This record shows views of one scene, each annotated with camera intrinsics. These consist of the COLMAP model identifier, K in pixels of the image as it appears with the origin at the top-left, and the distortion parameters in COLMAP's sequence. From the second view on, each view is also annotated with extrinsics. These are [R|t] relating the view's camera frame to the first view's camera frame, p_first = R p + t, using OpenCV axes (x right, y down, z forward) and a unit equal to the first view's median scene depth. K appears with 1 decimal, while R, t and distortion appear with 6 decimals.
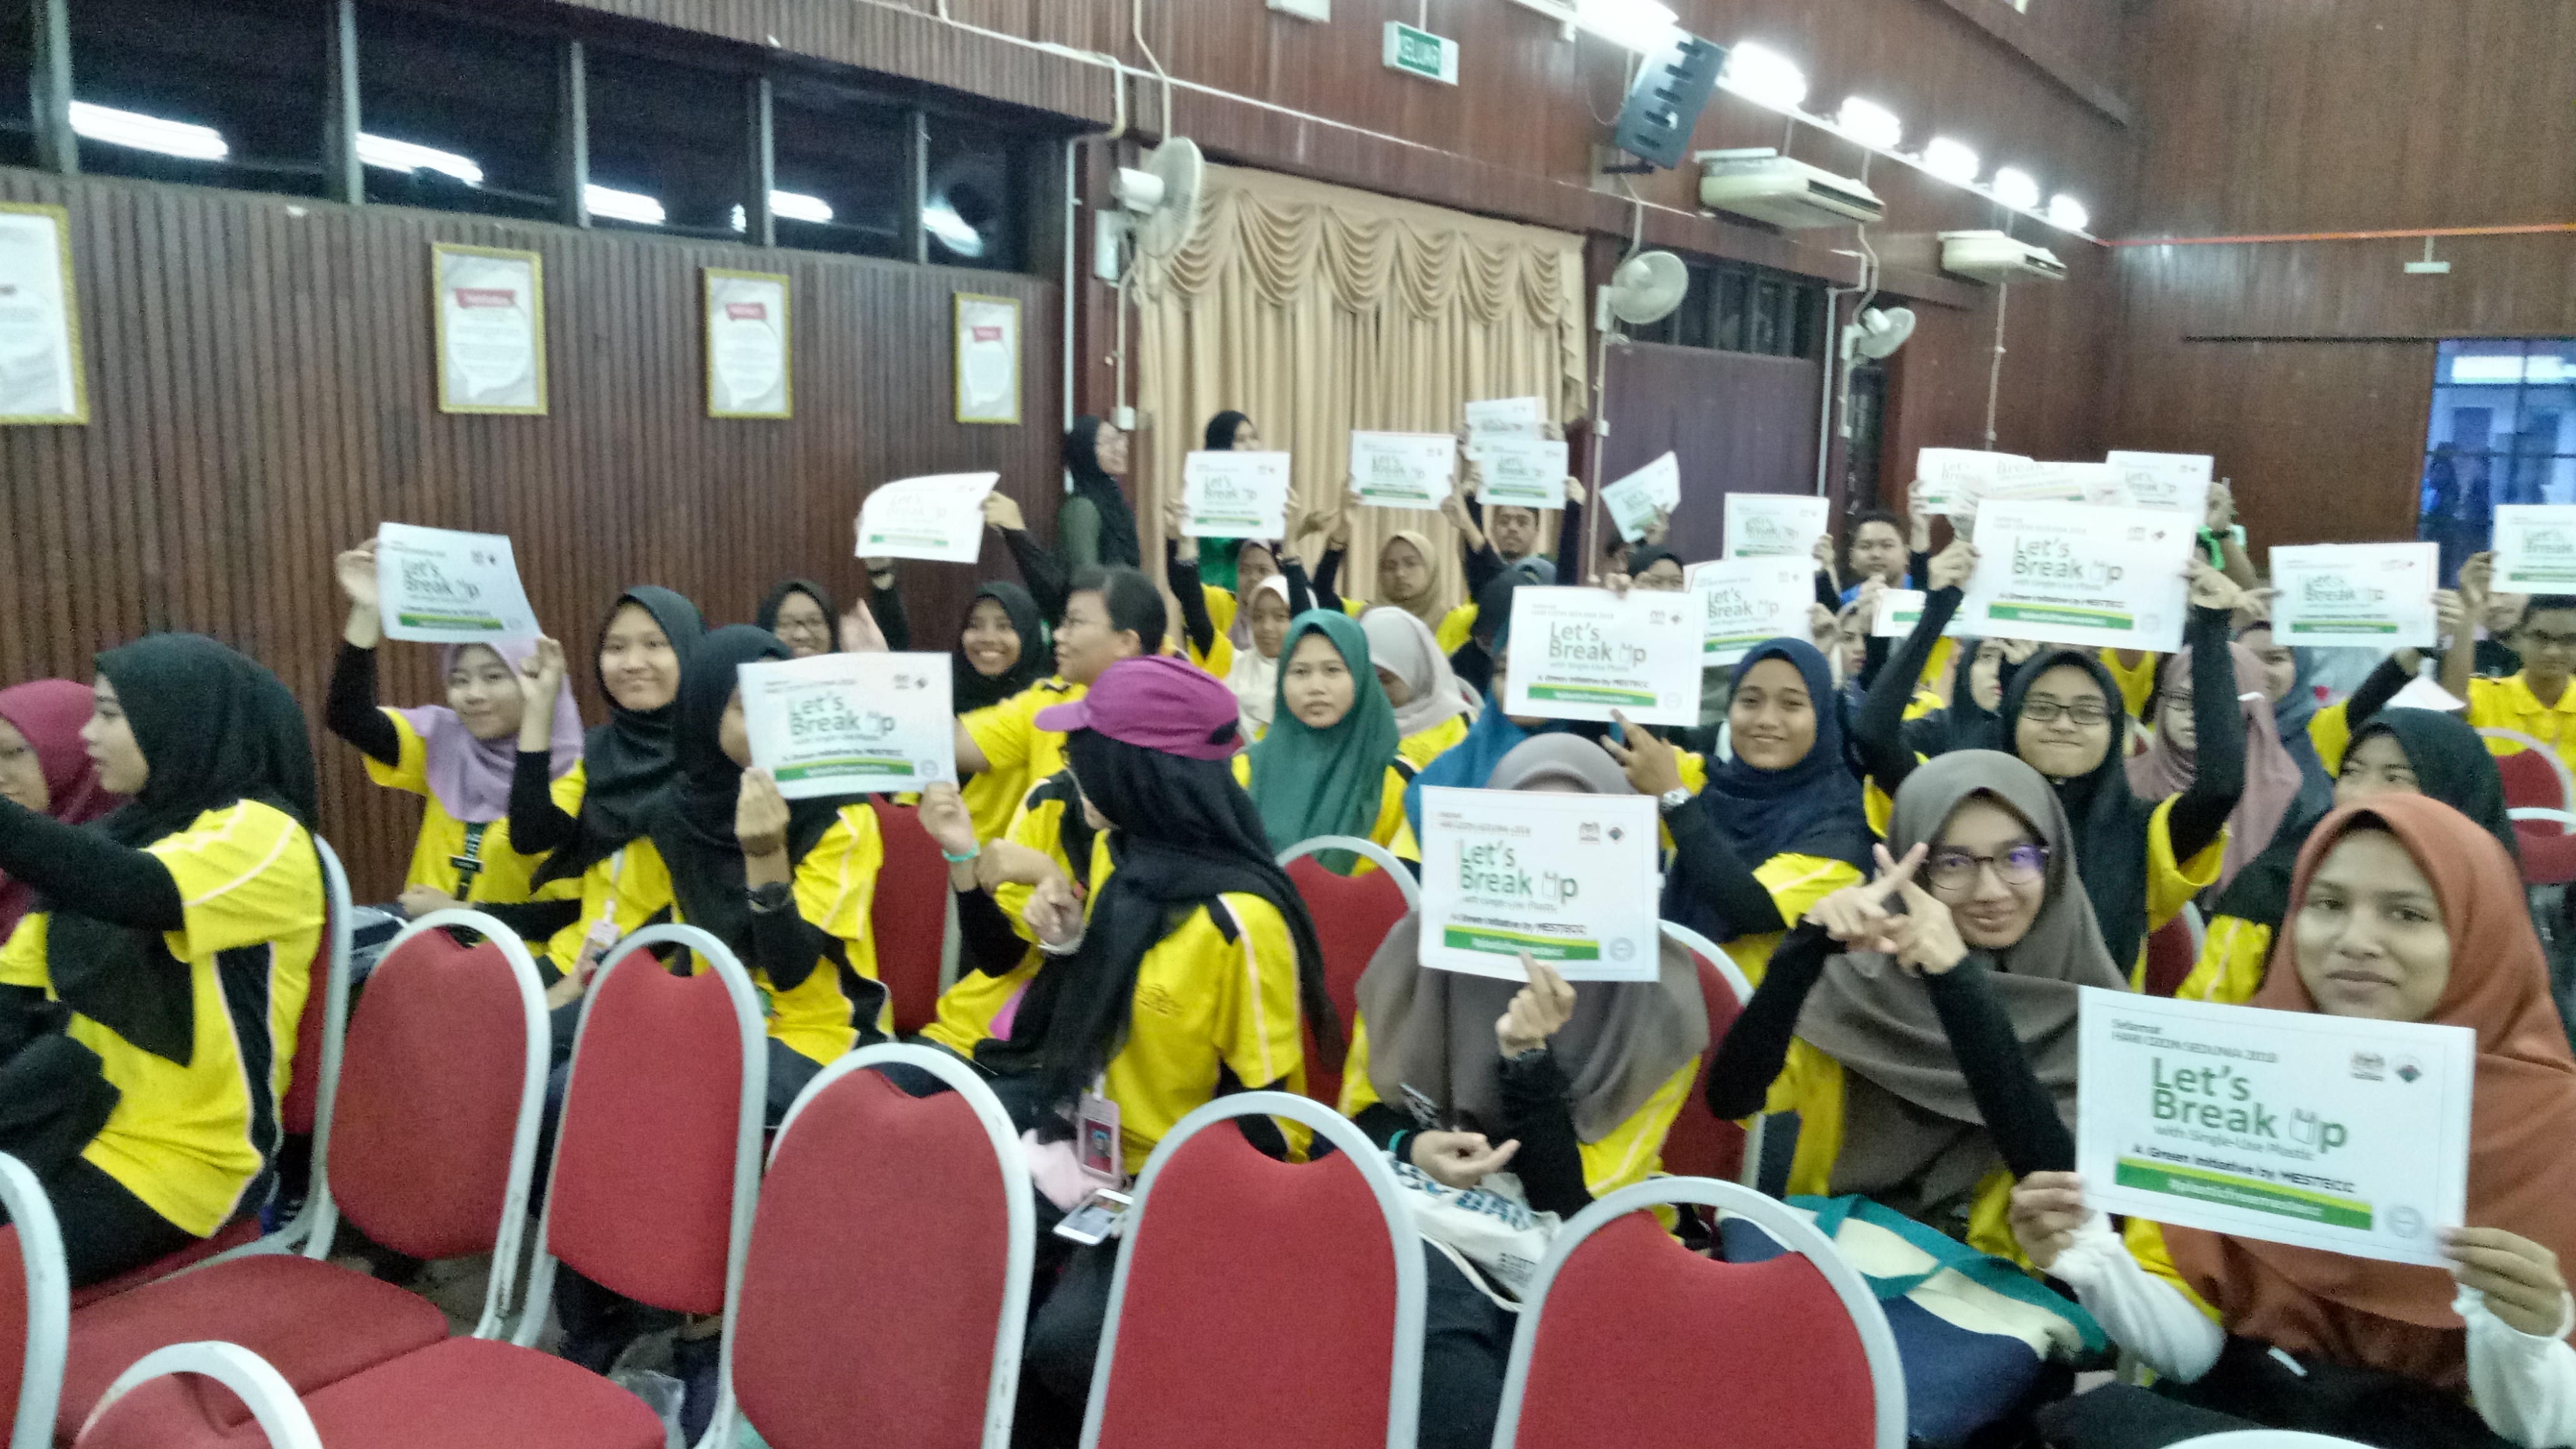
lens RADIAL K [[1880.4, 0, 1290.9], [0, 1880.4, 744.2], [0, 0, 1]] dist [0.036091, -0.039055]
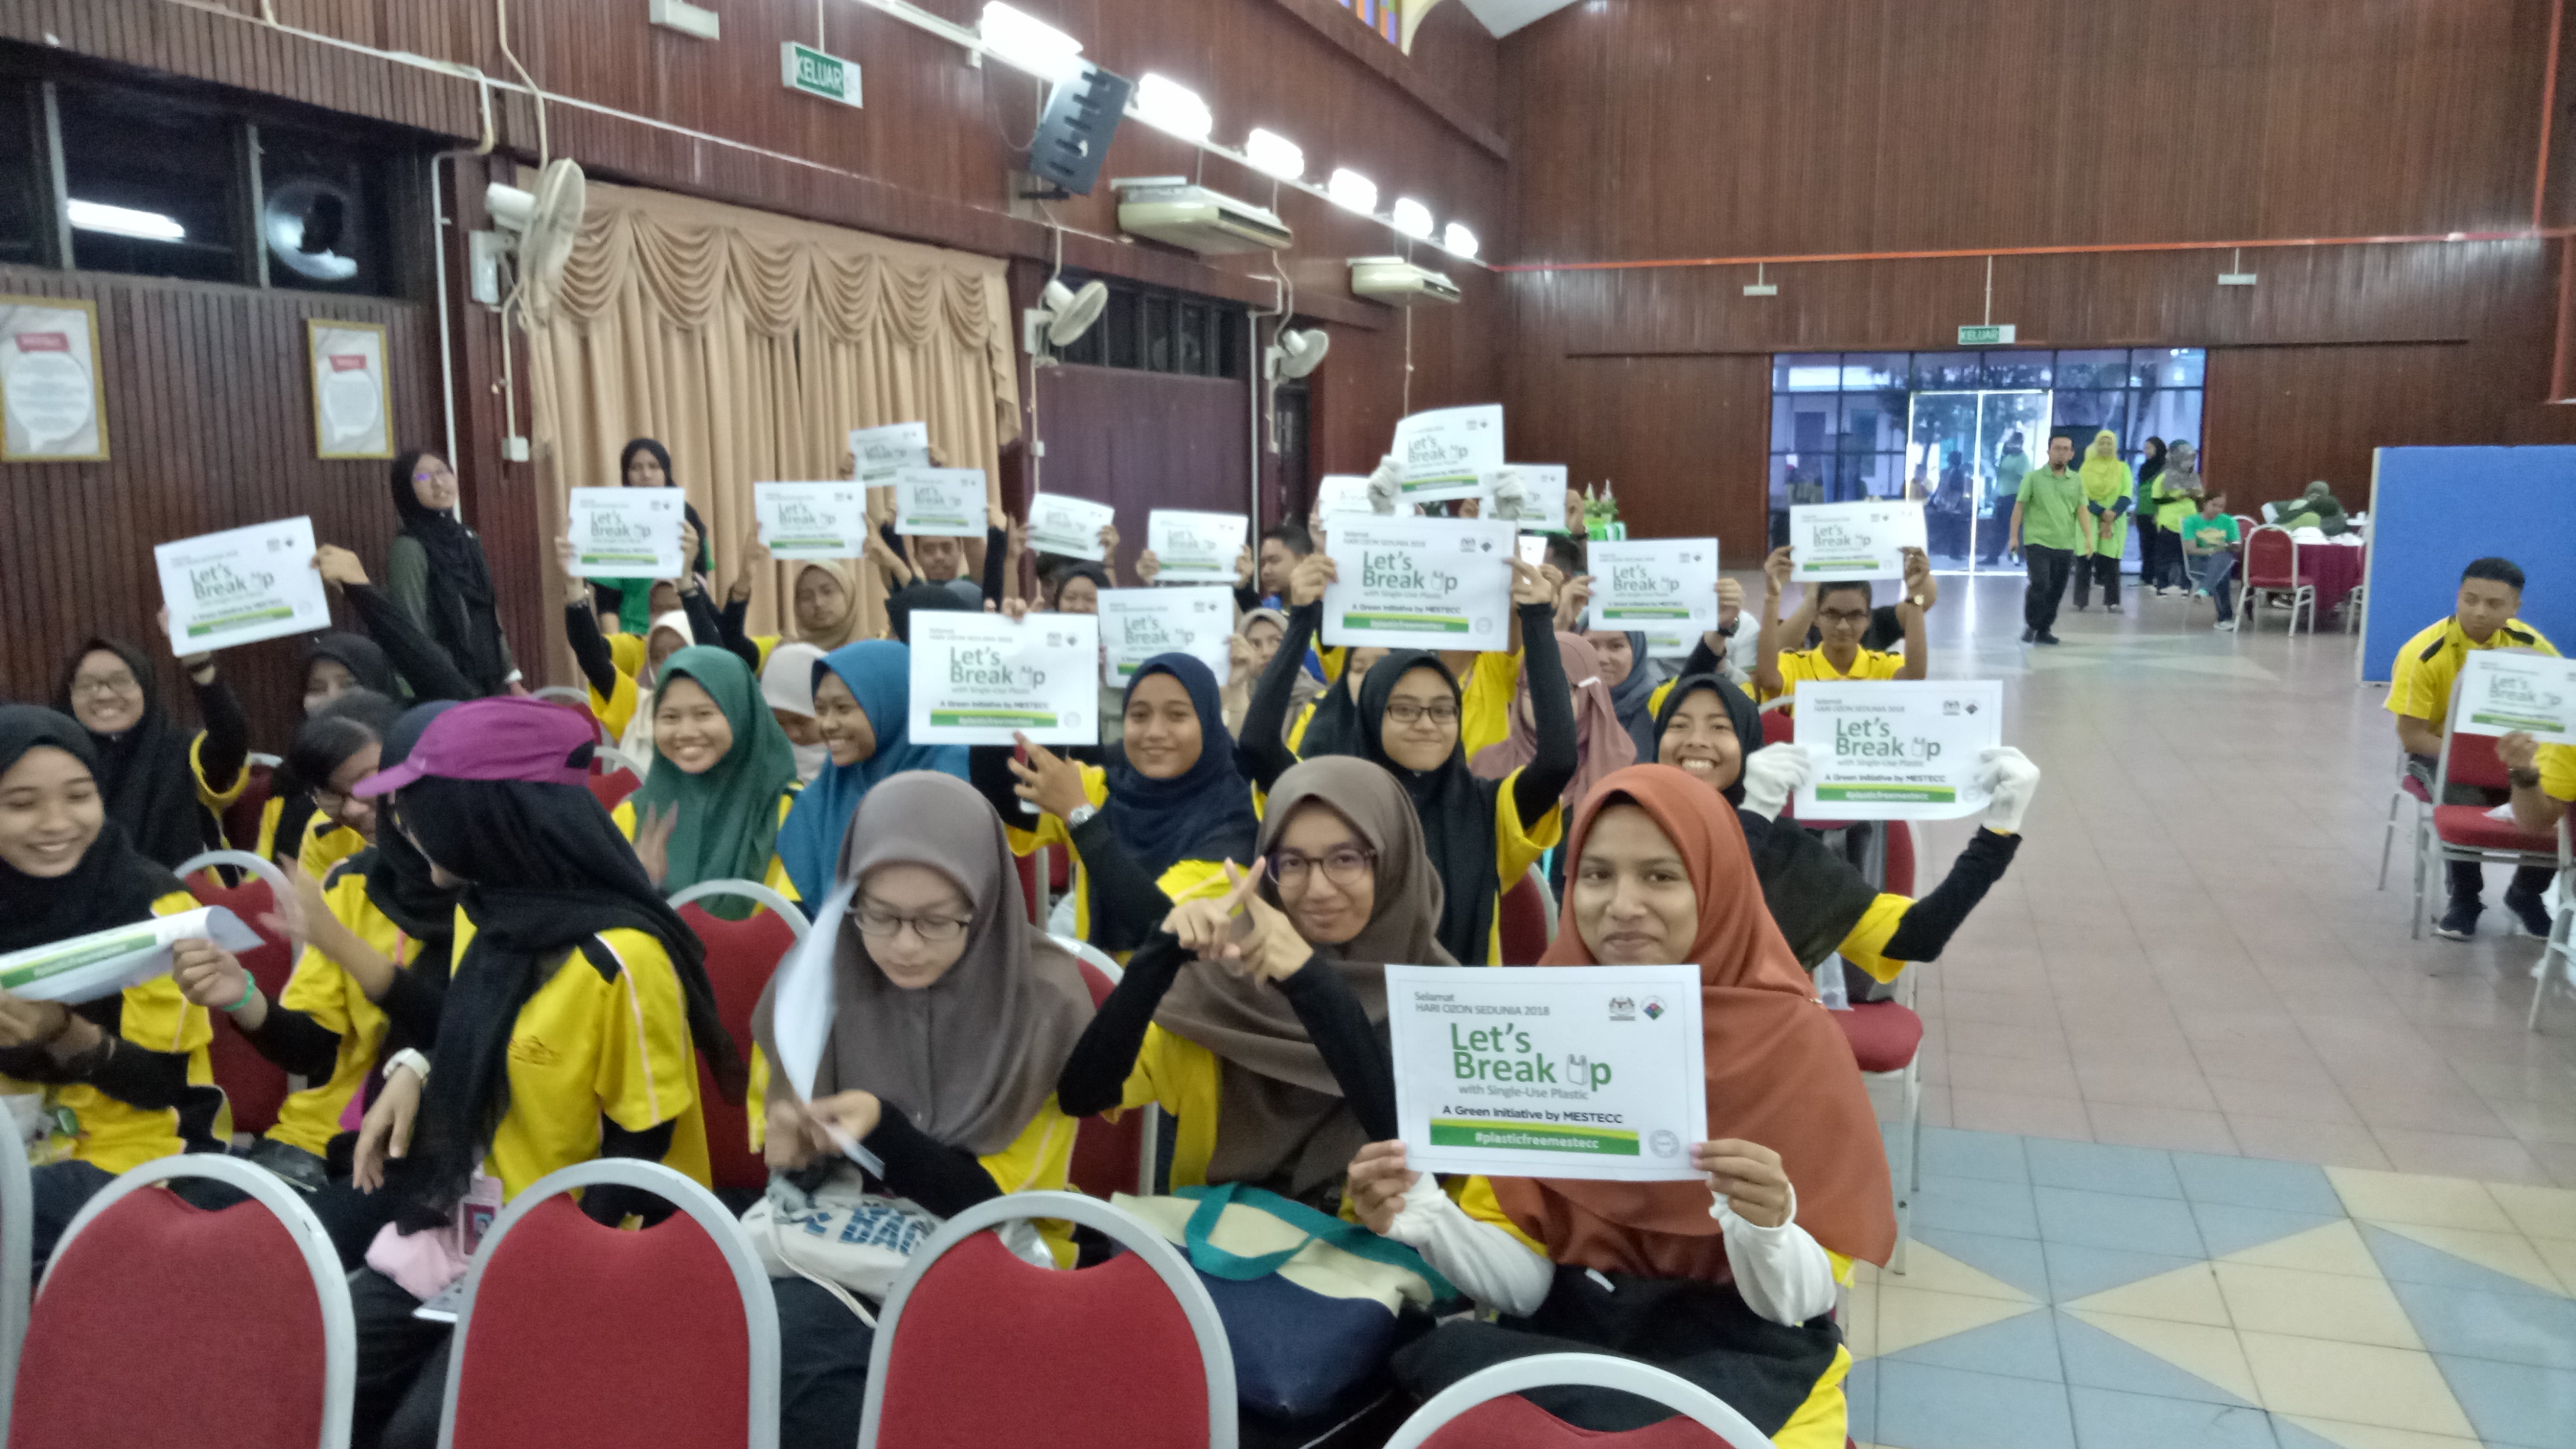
lens RADIAL K [[1879.7, 0, 1288.0], [0, 1879.7, 724.5], [0, 0, 1]] dist [0.038766, -0.042525]
pose [[0.960386, -0.064194, 0.271180, 0.013357], [0.069707, 0.997510, -0.010736, -0.000255], [-0.269815, 0.029214, 0.962469, -0.004724]]
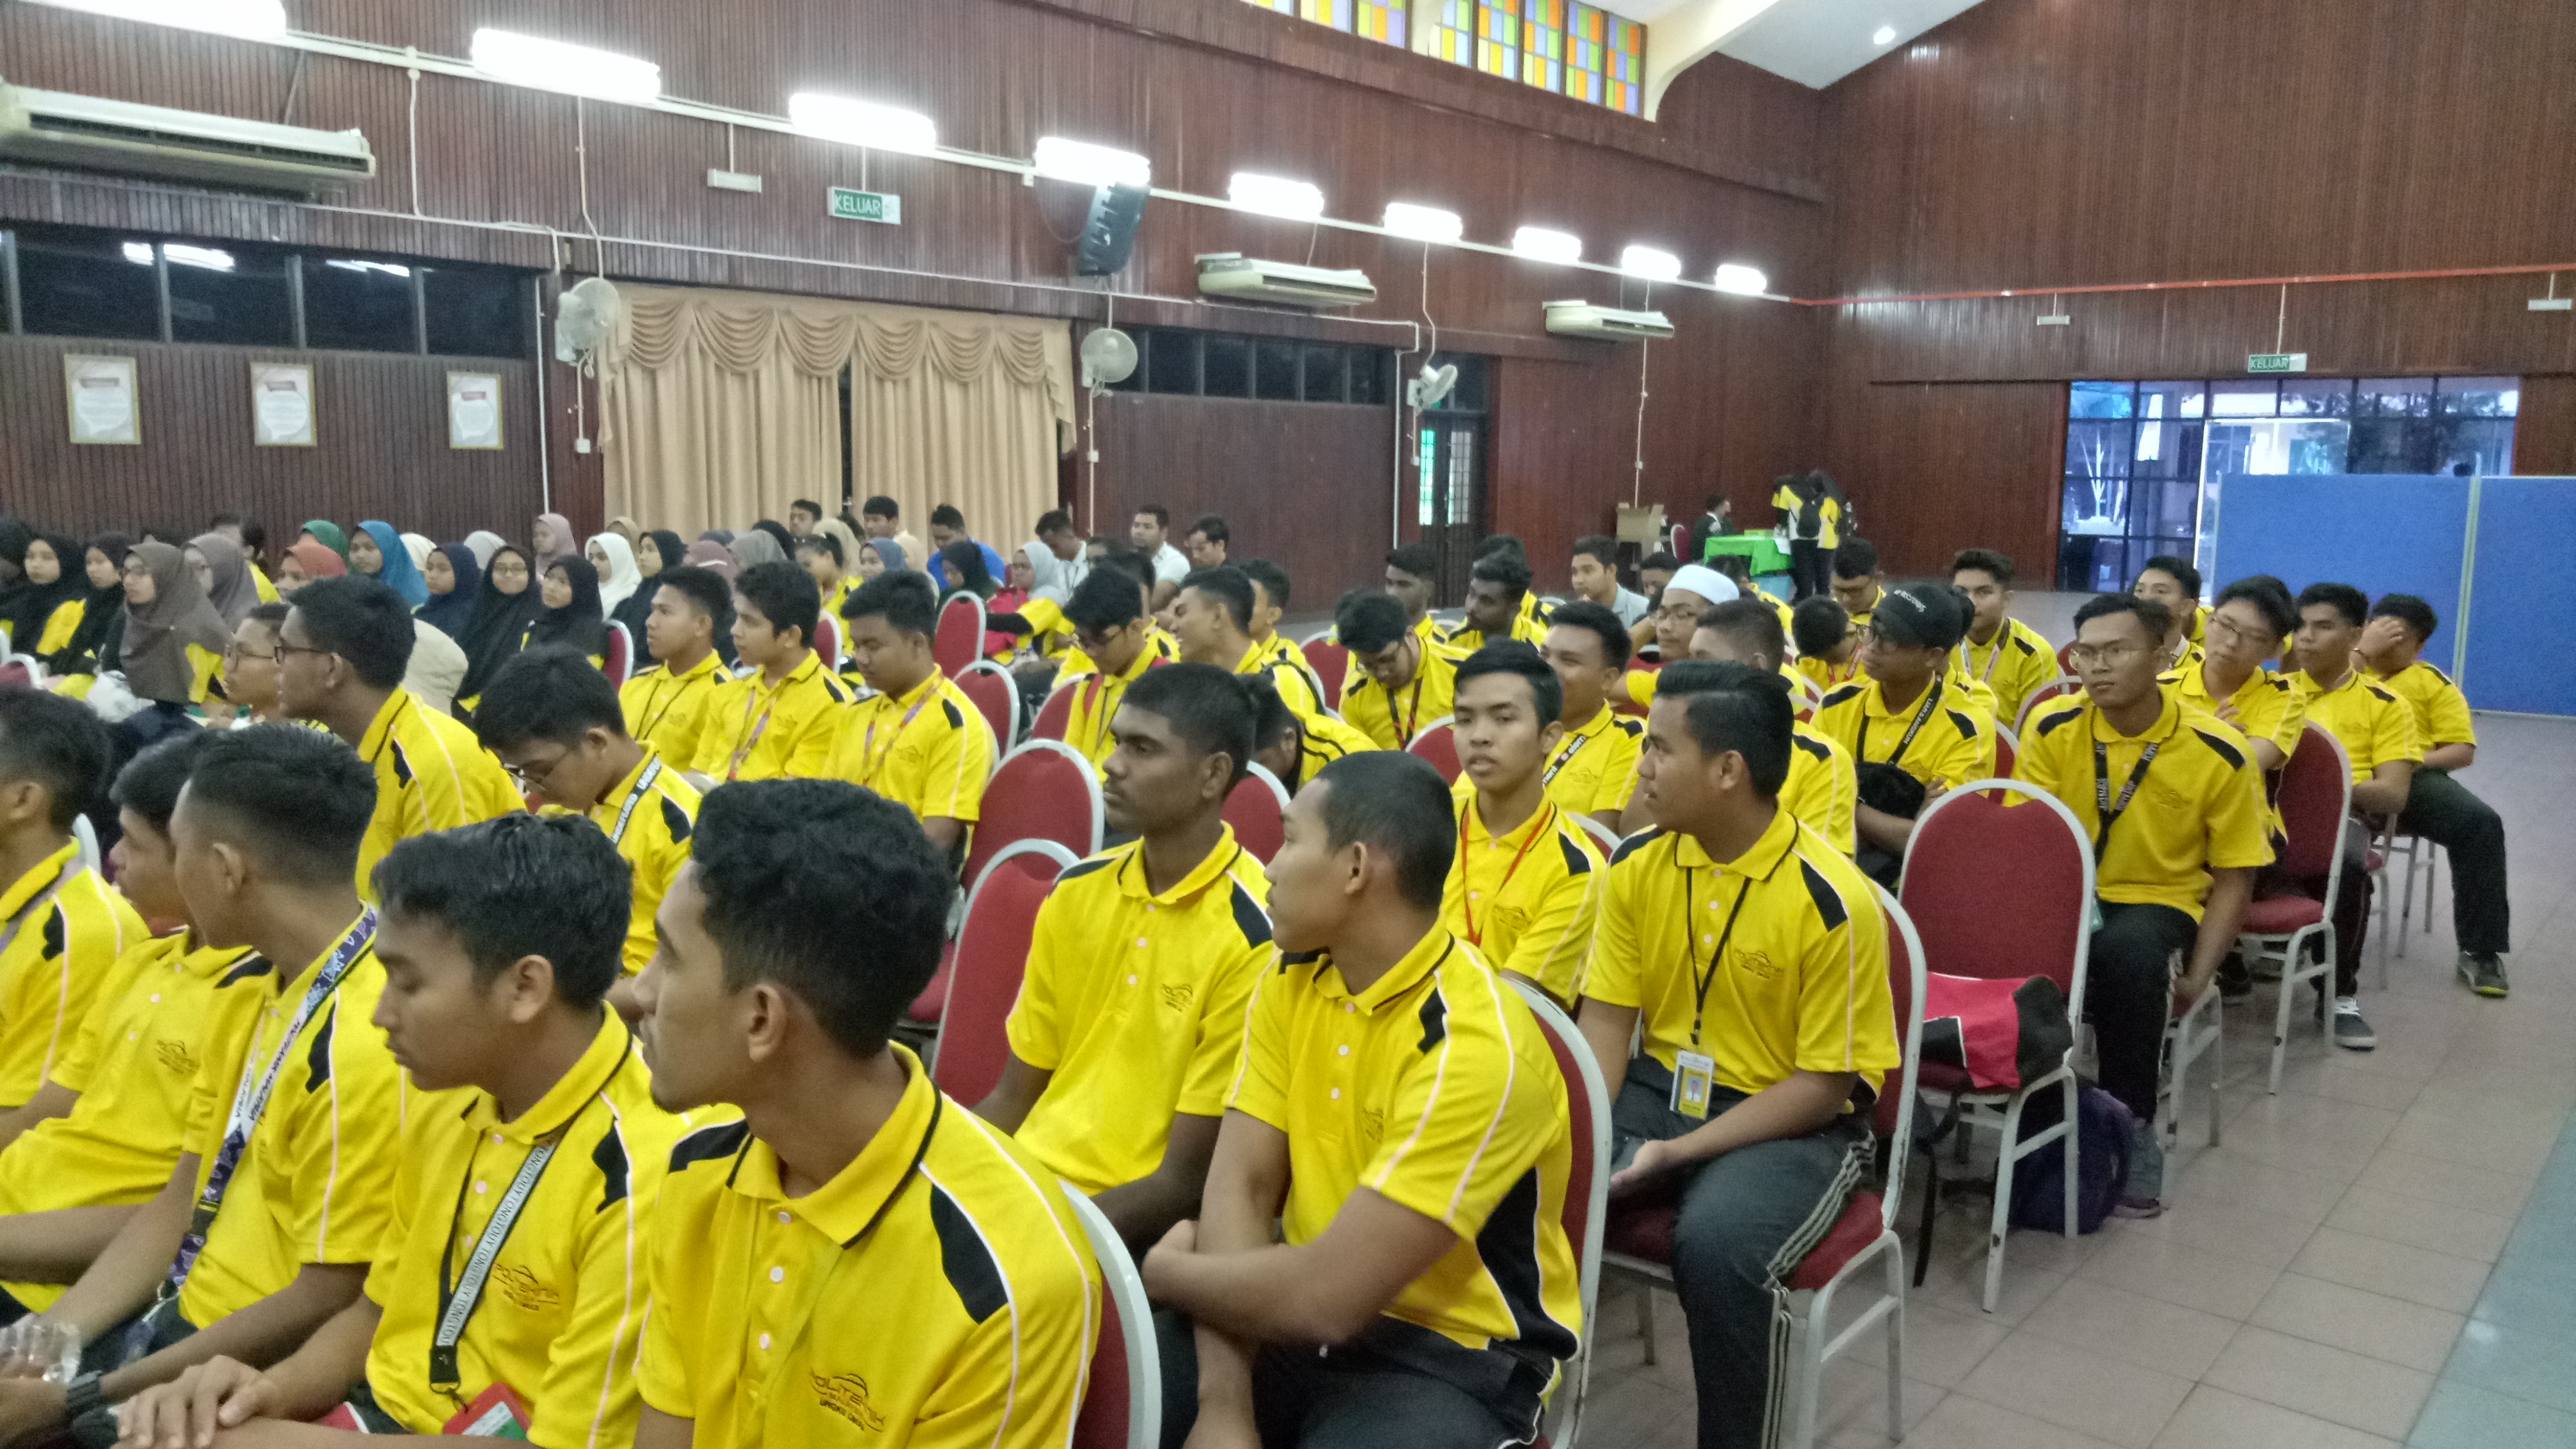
lens RADIAL K [[1879.7, 0, 1288.0], [0, 1879.7, 724.5], [0, 0, 1]] dist [0.038766, -0.042525]
pose [[0.996450, 0.003068, -0.084134, 0.537269], [-0.005985, 0.999389, -0.034441, 0.095316], [0.083977, 0.034822, 0.995859, -0.450374]]
